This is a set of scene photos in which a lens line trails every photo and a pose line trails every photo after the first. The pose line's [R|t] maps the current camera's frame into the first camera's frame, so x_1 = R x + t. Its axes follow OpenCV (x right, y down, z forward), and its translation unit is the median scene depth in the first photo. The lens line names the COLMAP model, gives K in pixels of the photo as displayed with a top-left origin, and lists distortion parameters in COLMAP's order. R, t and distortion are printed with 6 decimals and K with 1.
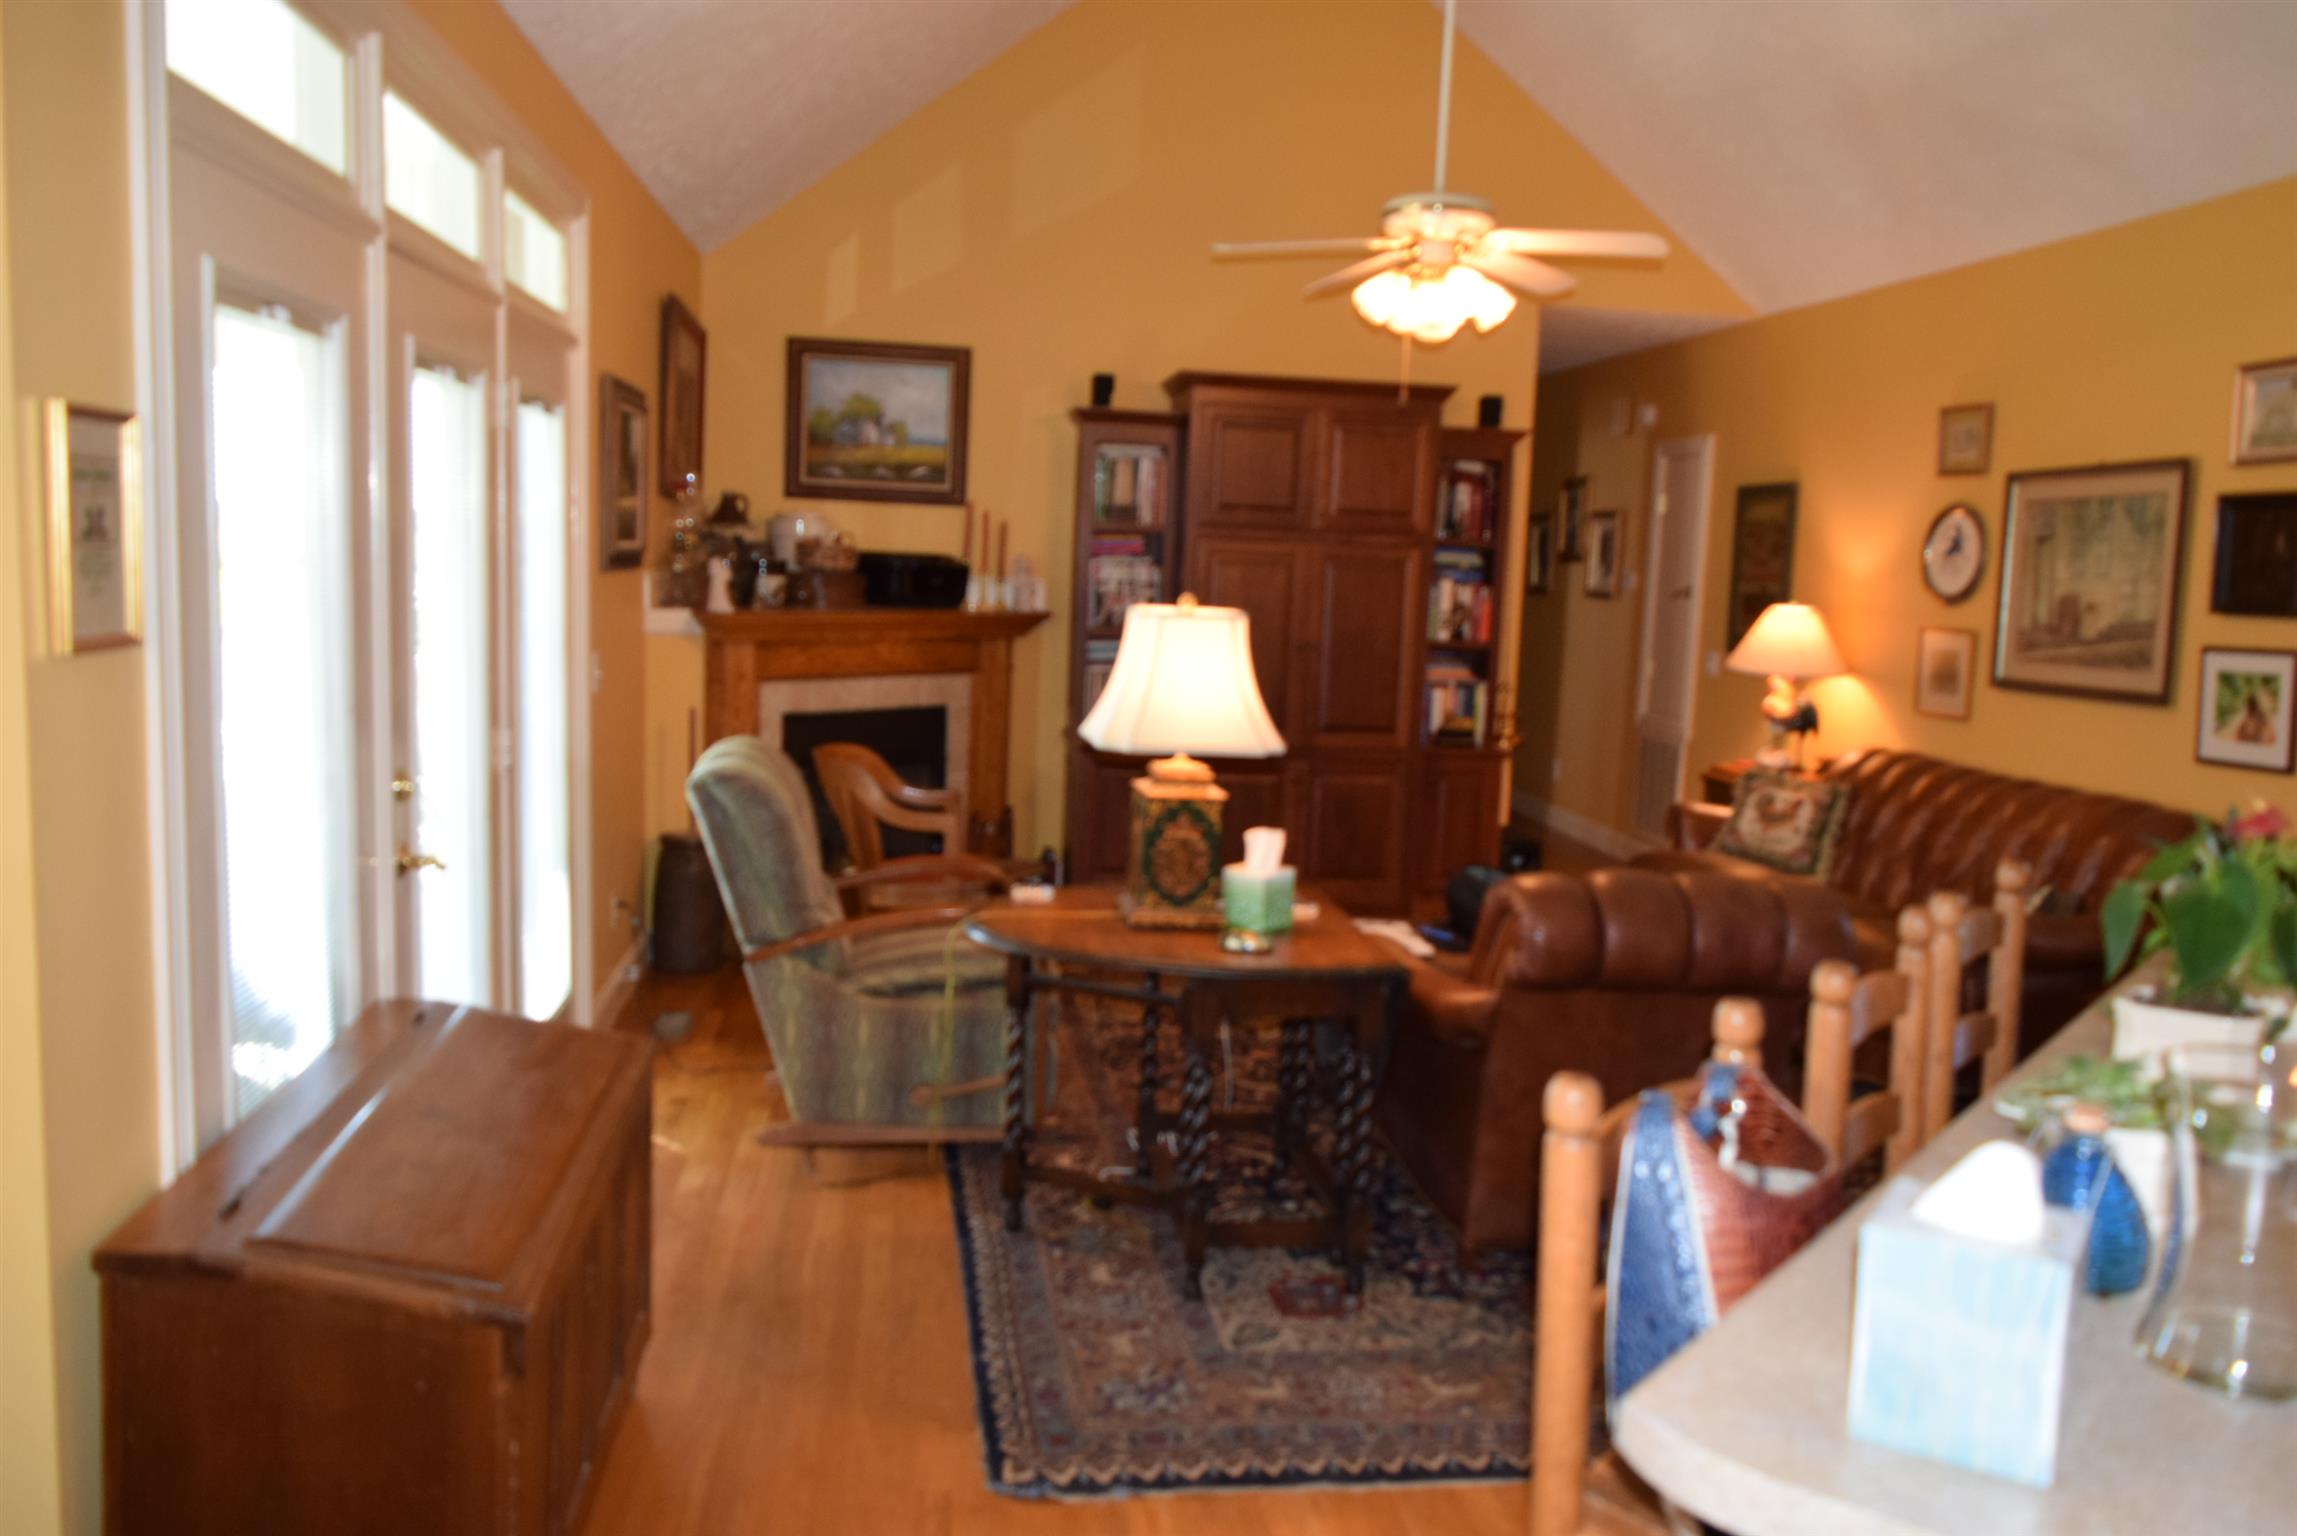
lens RADIAL K [[1806.2, 0, 1143.8], [0, 1806.2, 777.9], [0, 0, 1]] dist [-0.004804, -0.056501]
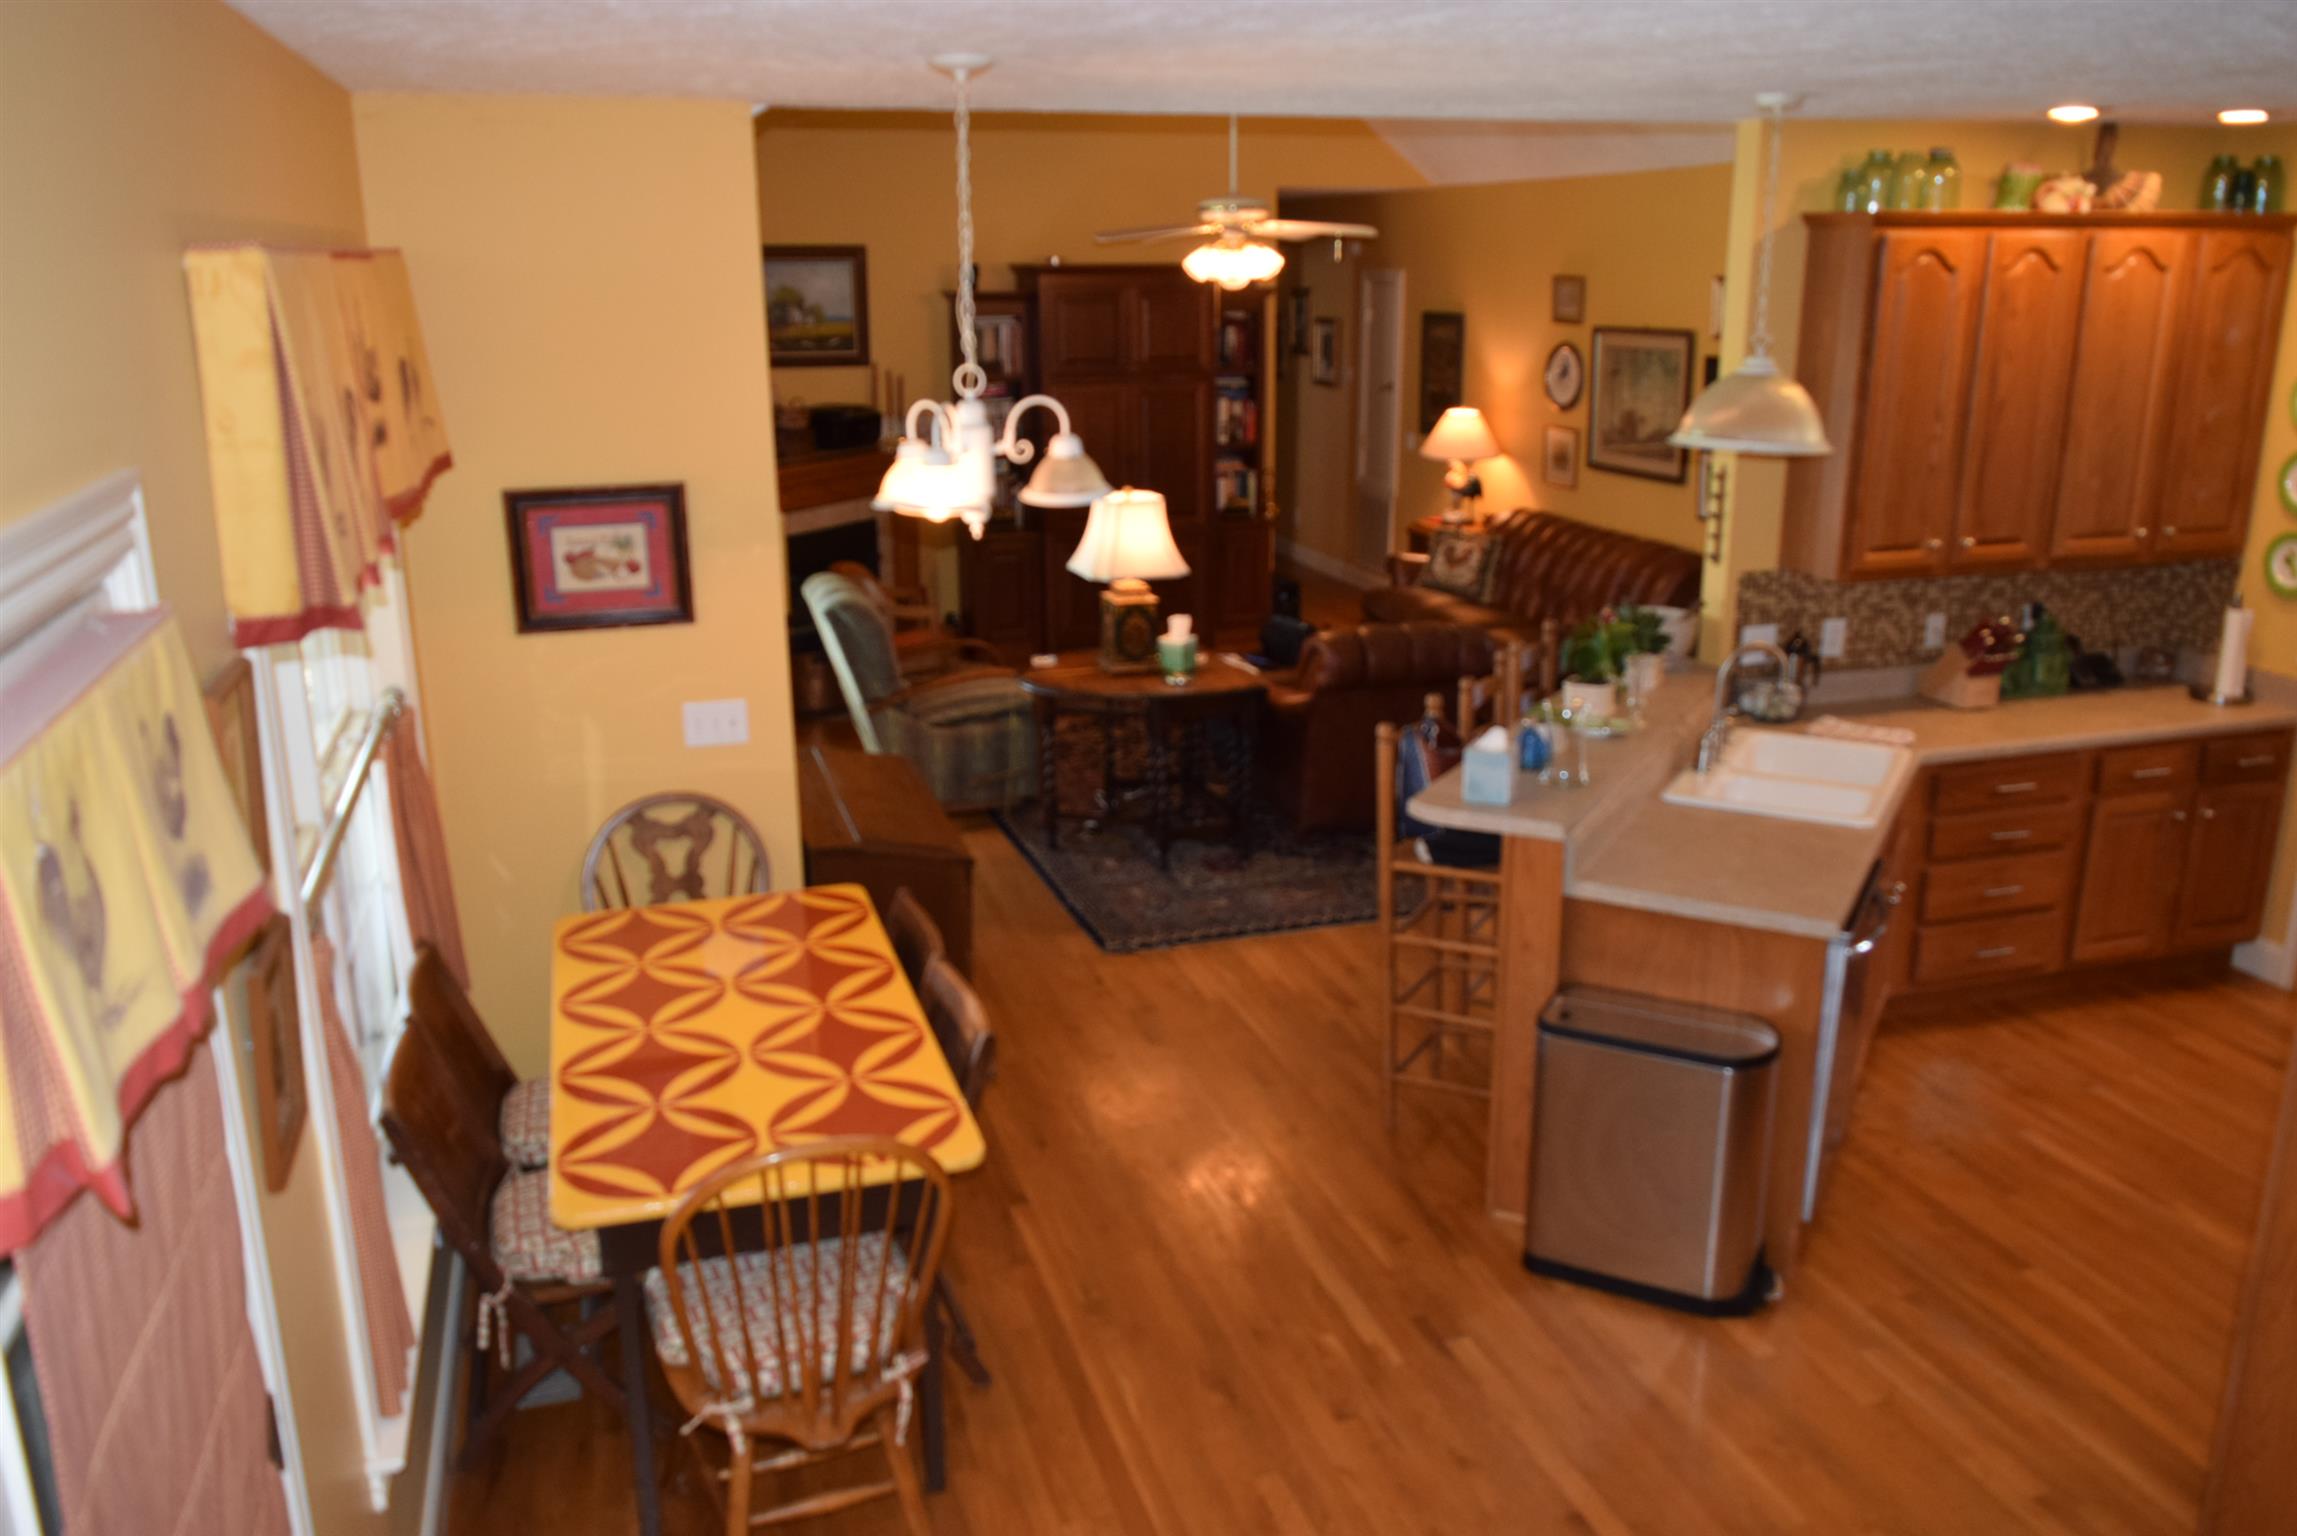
lens RADIAL K [[1806.2, 0, 1143.8], [0, 1806.2, 777.9], [0, 0, 1]] dist [-0.004804, -0.056501]
pose [[0.984683, -0.093256, 0.147319, -0.153772], [0.068591, 0.984000, 0.164435, -0.068553], [-0.160297, -0.151812, 0.975325, -0.480899]]
